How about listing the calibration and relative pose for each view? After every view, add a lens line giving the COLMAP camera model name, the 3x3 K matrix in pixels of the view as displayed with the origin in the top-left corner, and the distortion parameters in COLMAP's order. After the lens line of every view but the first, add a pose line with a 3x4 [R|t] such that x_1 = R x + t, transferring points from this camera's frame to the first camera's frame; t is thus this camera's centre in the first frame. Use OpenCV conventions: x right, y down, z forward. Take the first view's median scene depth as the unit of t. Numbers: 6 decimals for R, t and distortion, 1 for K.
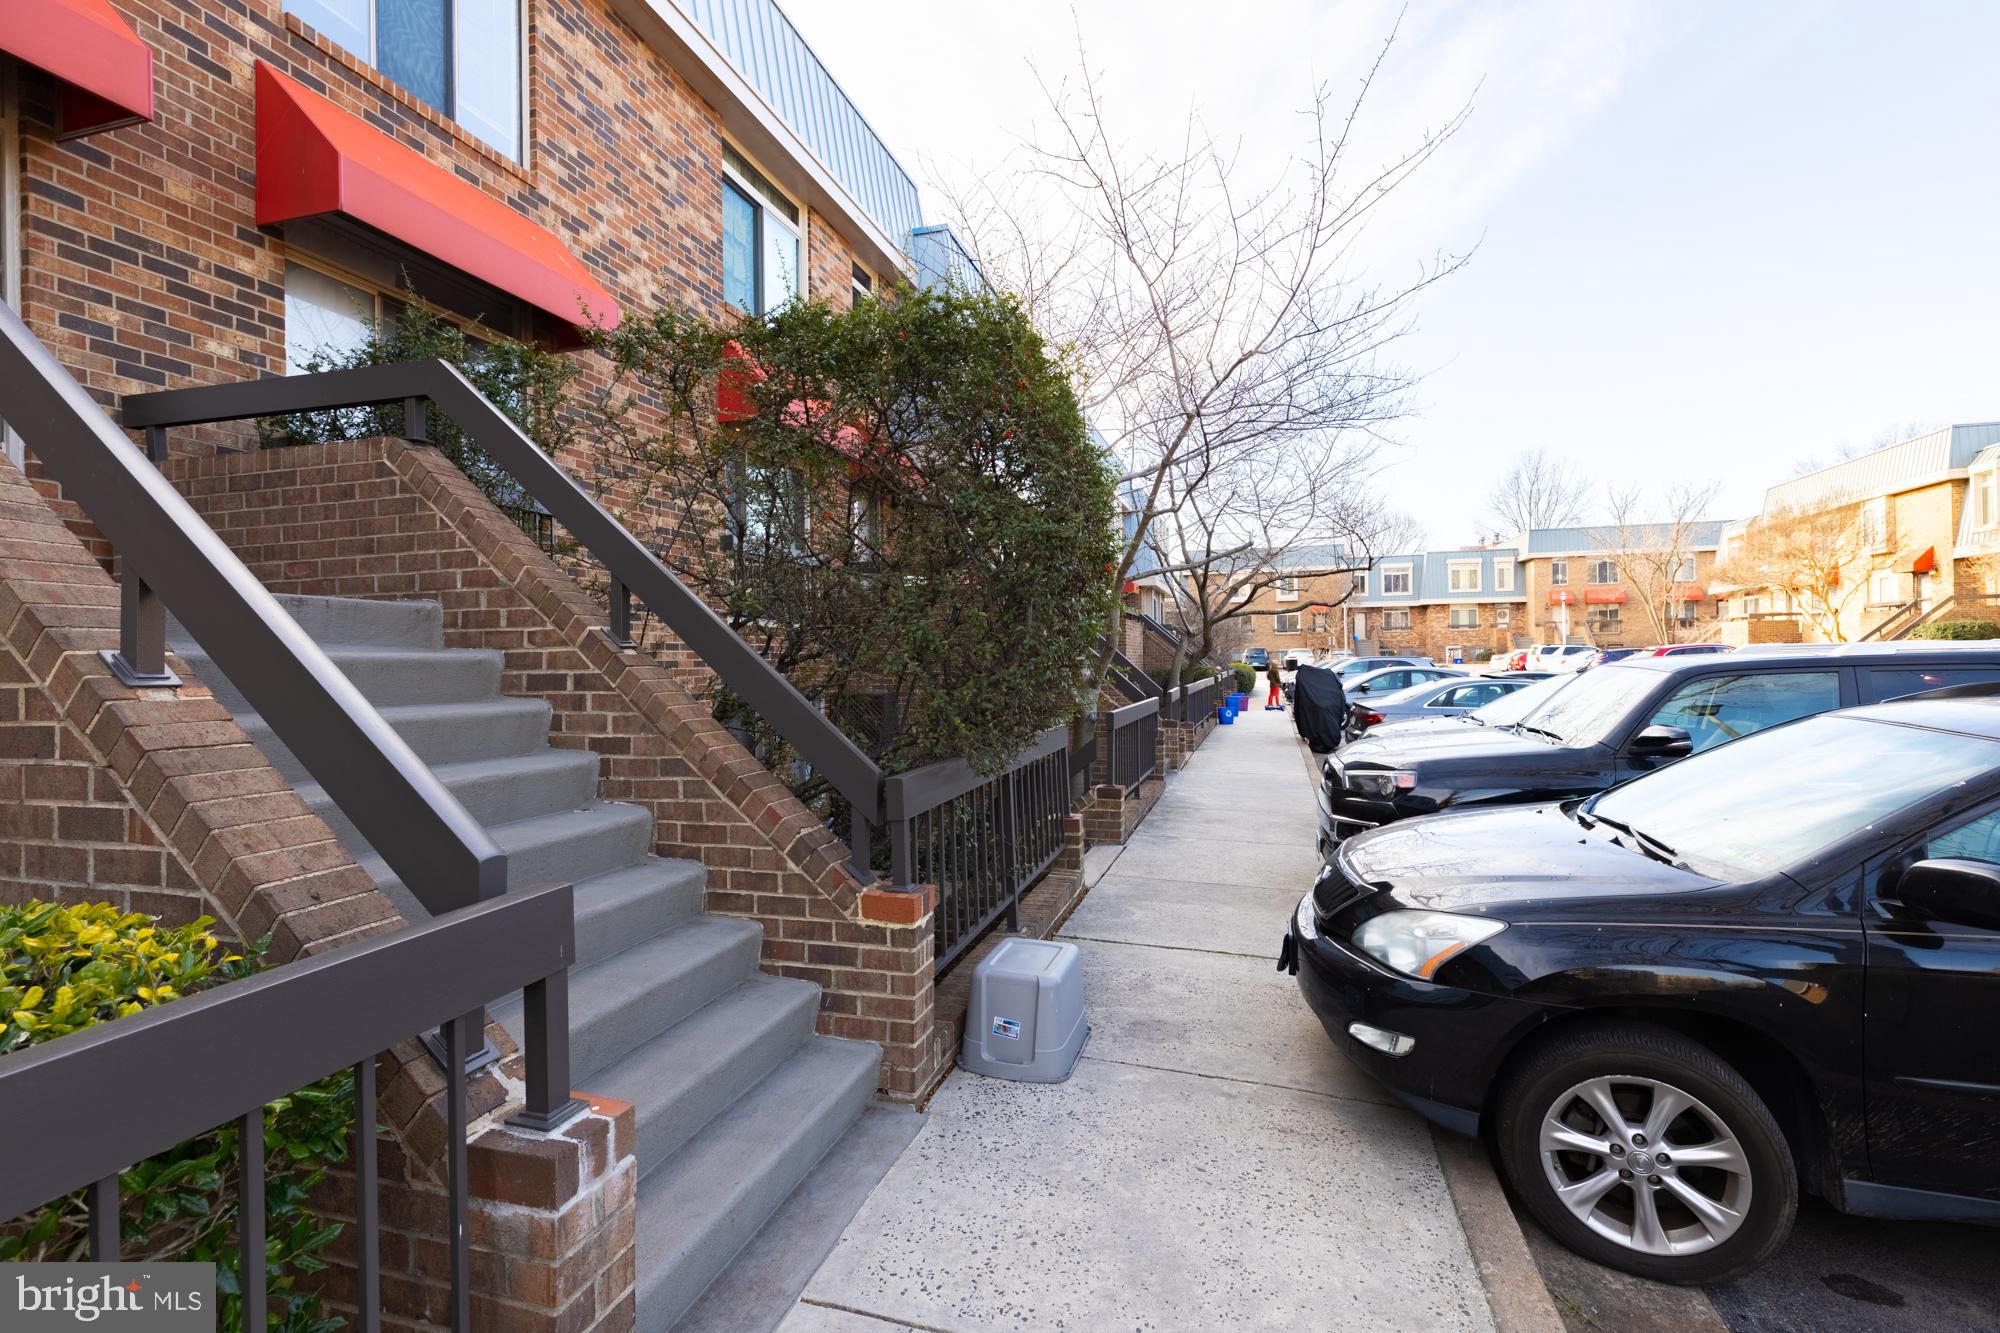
lens RADIAL K [[901.4, 0, 1000.4], [0, 901.4, 663.1], [0, 0, 1]] dist [0.001515, 0.000073]
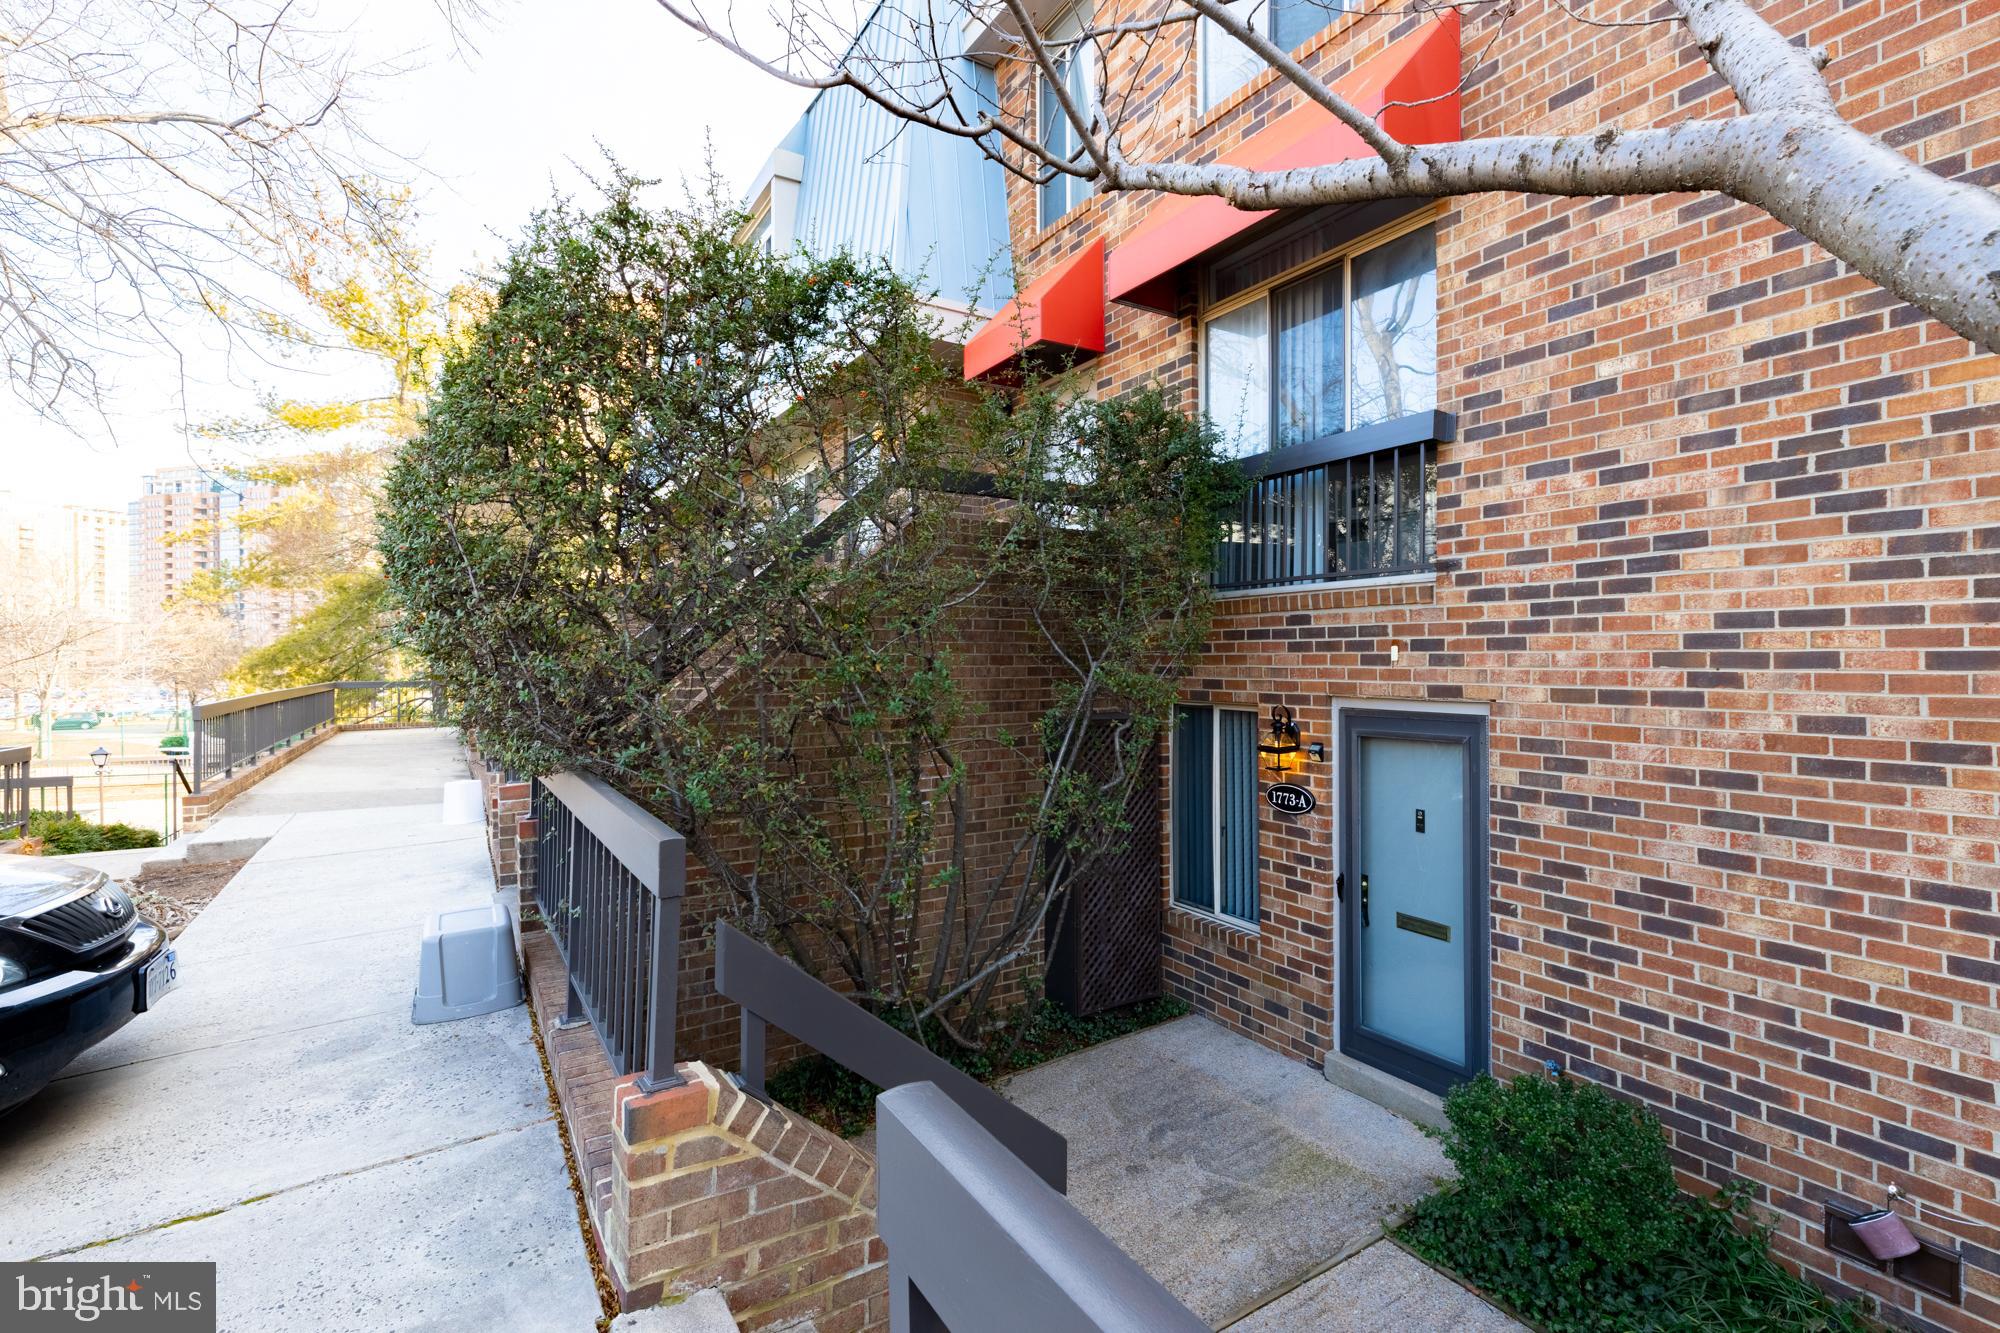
lens RADIAL K [[901.4, 0, 999.3], [0, 901.4, 659.4], [0, 0, 1]] dist [0.001515, 0.000073]
pose [[-0.668056, 0.017697, -0.743900, 0.364887], [0.011717, 0.999843, 0.013264, -0.017229], [0.744018, 0.000145, -0.668159, 1.929983]]
